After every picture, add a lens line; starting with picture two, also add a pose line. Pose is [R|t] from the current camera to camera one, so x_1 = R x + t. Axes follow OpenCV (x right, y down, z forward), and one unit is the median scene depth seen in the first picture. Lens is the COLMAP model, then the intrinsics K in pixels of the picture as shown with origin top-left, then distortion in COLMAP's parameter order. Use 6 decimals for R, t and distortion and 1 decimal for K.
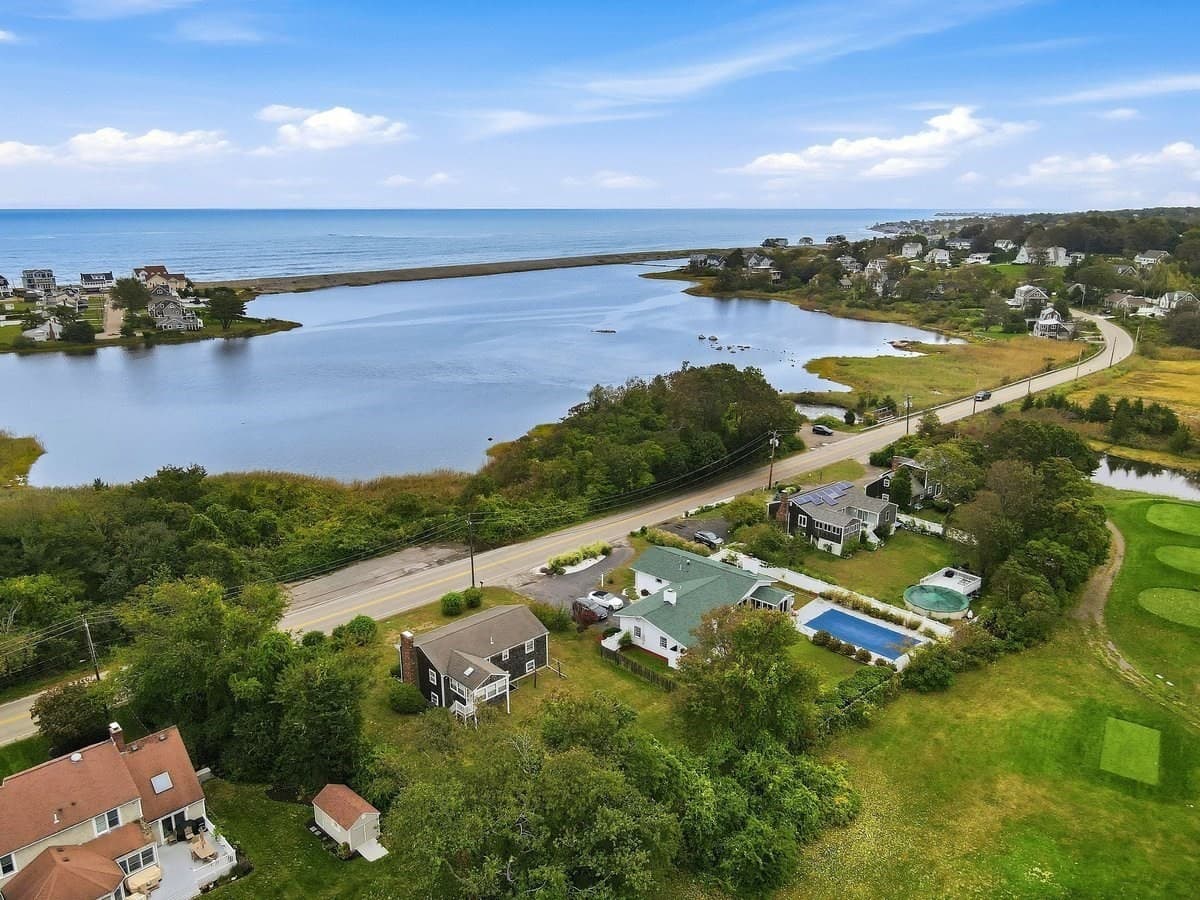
lens RADIAL K [[896.5, 0, 615.8], [0, 896.5, 451.3], [0, 0, 1]] dist [-0.001058, 0.018418]
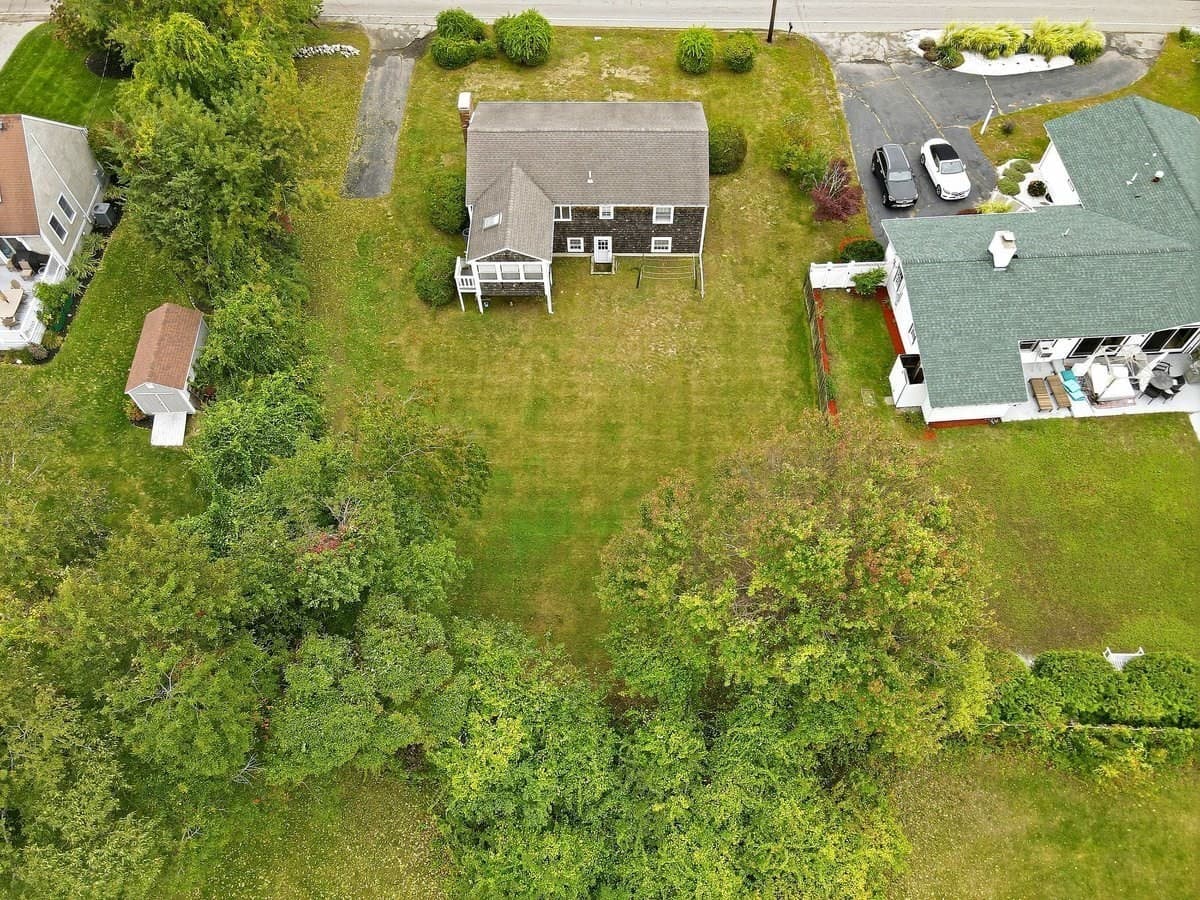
lens RADIAL K [[896.5, 0, 603.2], [0, 896.5, 467.7], [0, 0, 1]] dist [-0.001058, 0.018418]
pose [[0.706804, 0.600172, -0.374461, 0.123260], [-0.181595, 0.665538, 0.723935, -0.044928], [0.683704, -0.443680, 0.579393, 0.439149]]
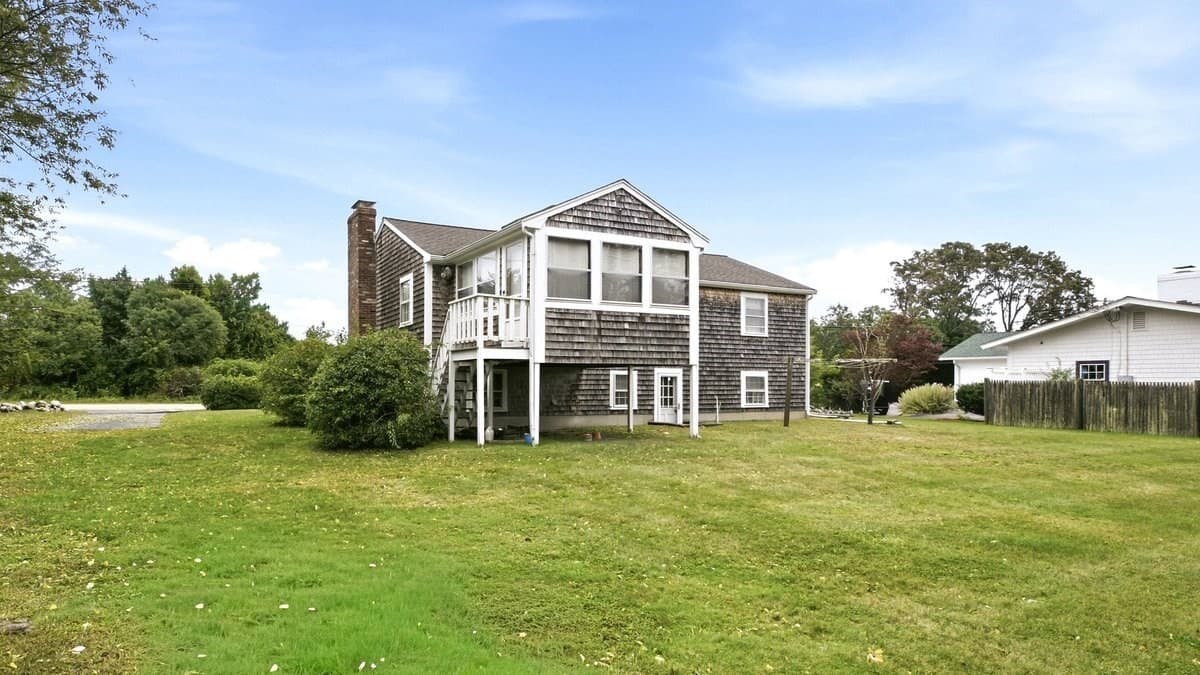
lens RADIAL K [[666.7, 0, 500.0], [0, 666.7, 379.8], [0, 0, 1]] dist [0.006630, -0.000335]
pose [[0.947224, -0.000659, -0.320573, -0.077068], [-0.088626, 0.960485, -0.263844, 0.223034], [0.308079, 0.278330, 0.909736, 0.568585]]
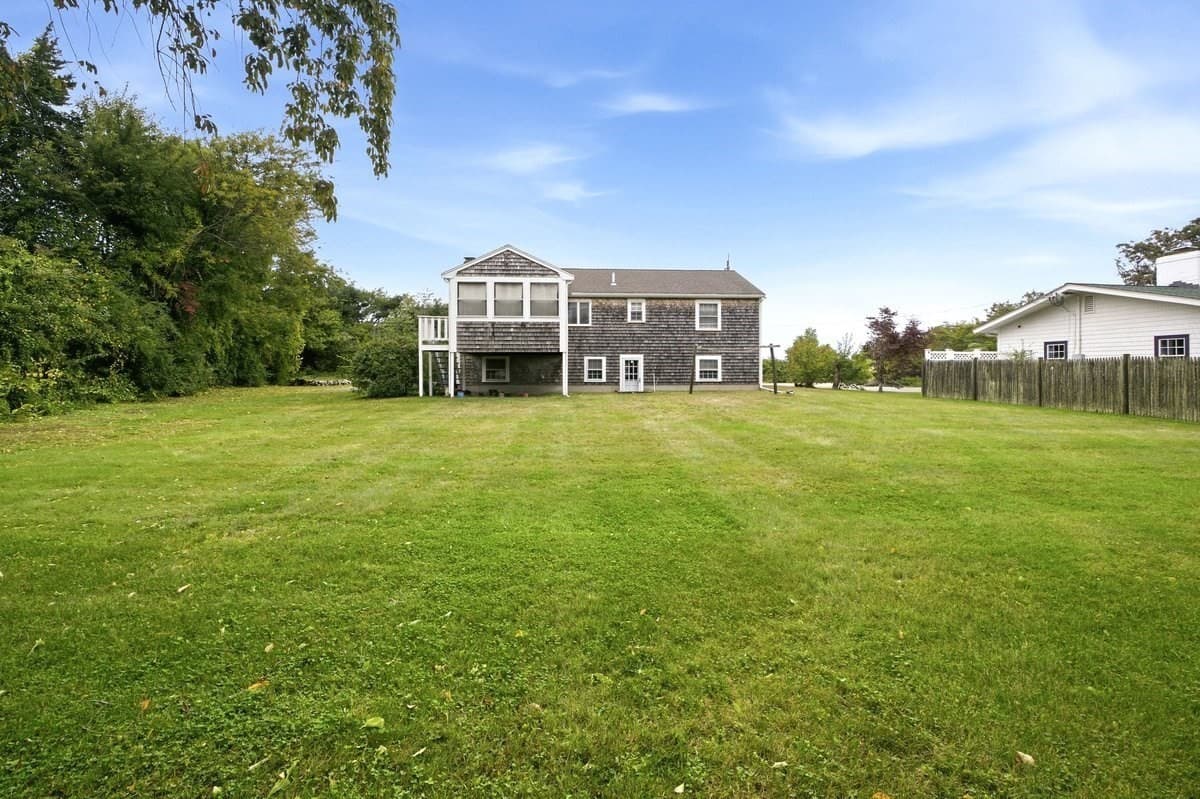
lens RADIAL K [[534.5, 0, 599.2], [0, 534.5, 372.9], [0, 0, 1]] dist [0.024323, 0.000558]
pose [[0.762602, -0.002905, -0.646861, 0.019336], [-0.172978, 0.962658, -0.208252, 0.222648], [0.623311, 0.270706, 0.733623, 0.579675]]
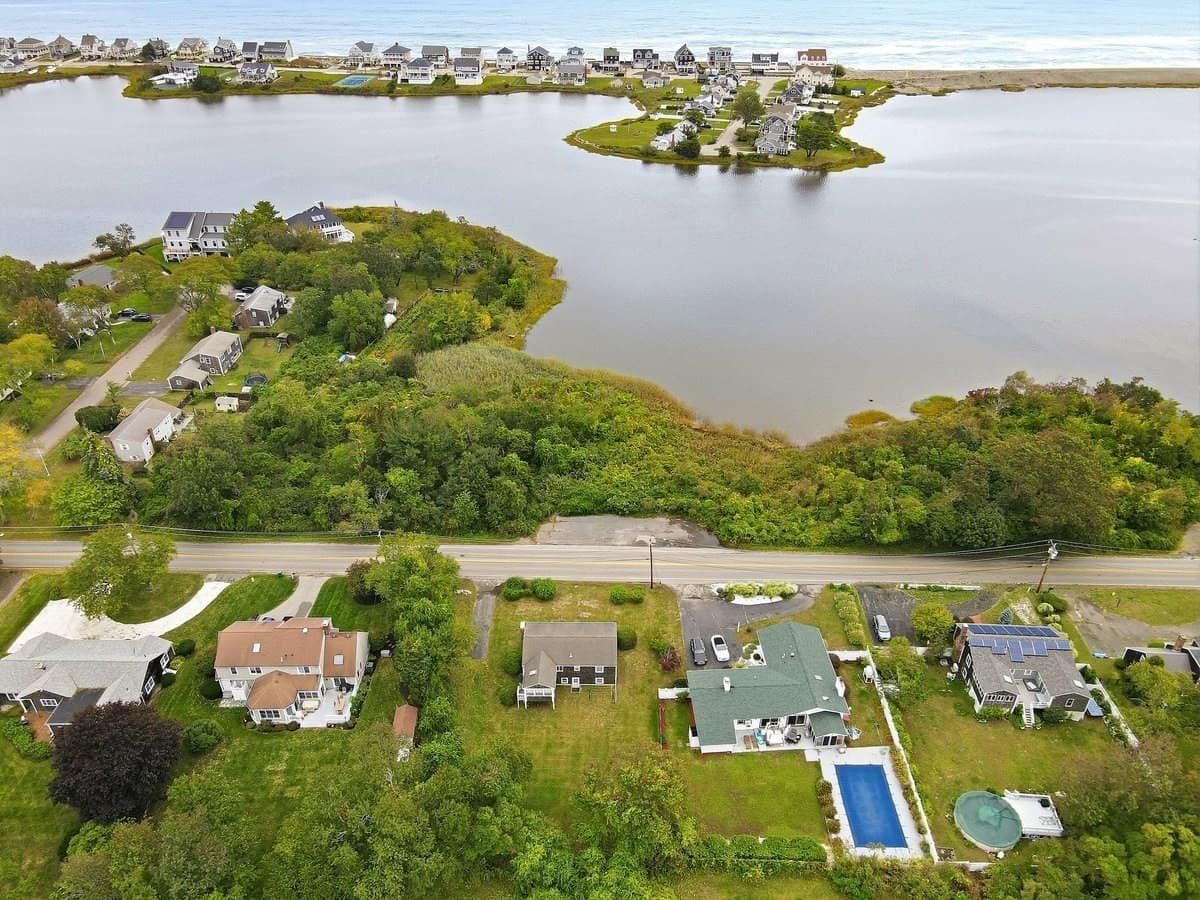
lens RADIAL K [[896.5, 0, 601.8], [0, 896.5, 456.0], [0, 0, 1]] dist [-0.001058, 0.018418]
pose [[0.709623, 0.379338, -0.593749, 0.427920], [-0.189009, 0.914298, 0.358238, -0.408616], [0.678757, -0.141990, 0.720505, 0.056510]]
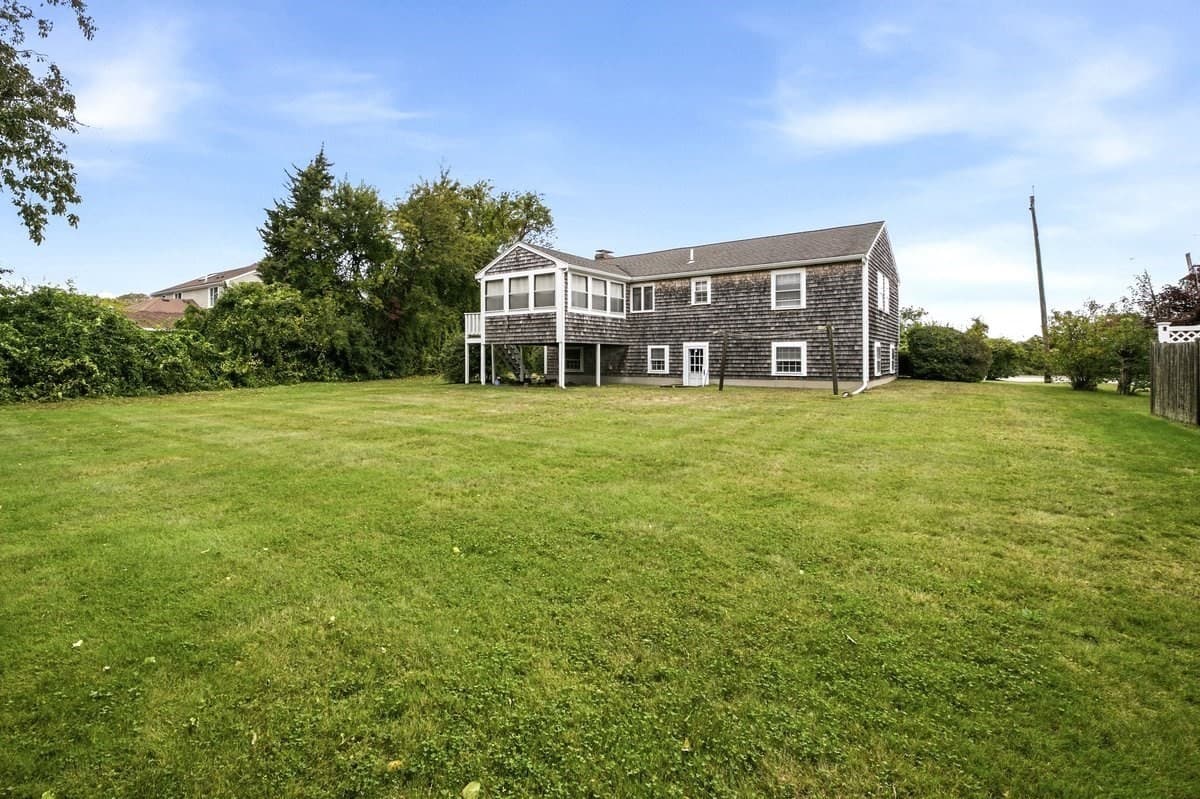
lens RADIAL K [[534.5, 0, 593.1], [0, 534.5, 356.6], [0, 0, 1]] dist [0.024323, 0.000558]
pose [[0.170578, -0.005244, -0.985330, 0.059262], [-0.267857, 0.962082, -0.051491, 0.197115], [0.948238, 0.272711, 0.162705, 0.665032]]
